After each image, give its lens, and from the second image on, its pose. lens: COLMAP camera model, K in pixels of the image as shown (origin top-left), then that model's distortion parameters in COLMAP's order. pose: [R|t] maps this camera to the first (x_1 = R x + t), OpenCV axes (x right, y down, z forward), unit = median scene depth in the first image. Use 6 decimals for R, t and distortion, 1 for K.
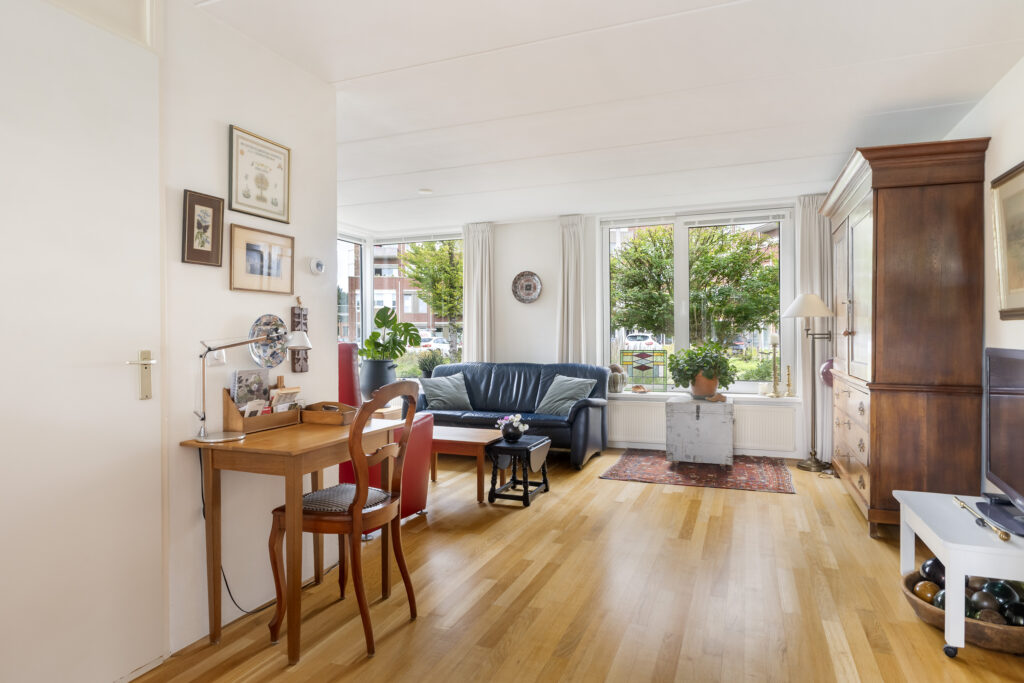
lens RADIAL K [[604.5, 0, 508.1], [0, 604.5, 339.8], [0, 0, 1]] dist [0.014616, -0.001296]
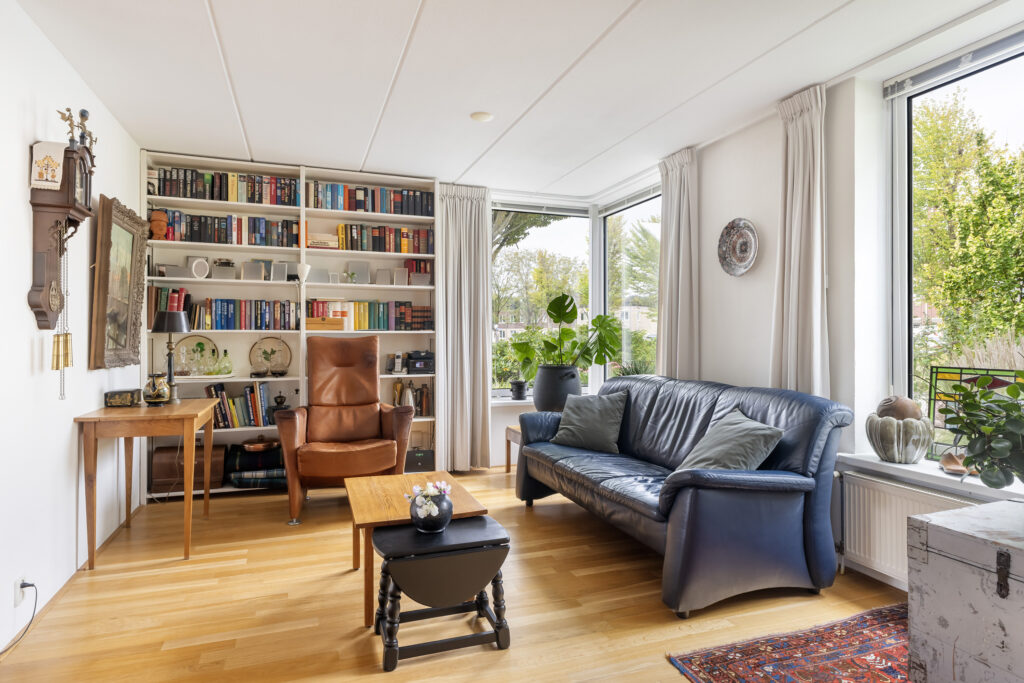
lens RADIAL K [[583.0, 0, 513.9], [0, 583.0, 340.5], [0, 0, 1]] dist [-0.001159, -0.000719]
pose [[0.667810, 0.011501, -0.744243, 0.305559], [-0.009237, 0.999932, 0.007164, -0.002583], [0.744274, 0.002090, 0.667871, 0.501194]]
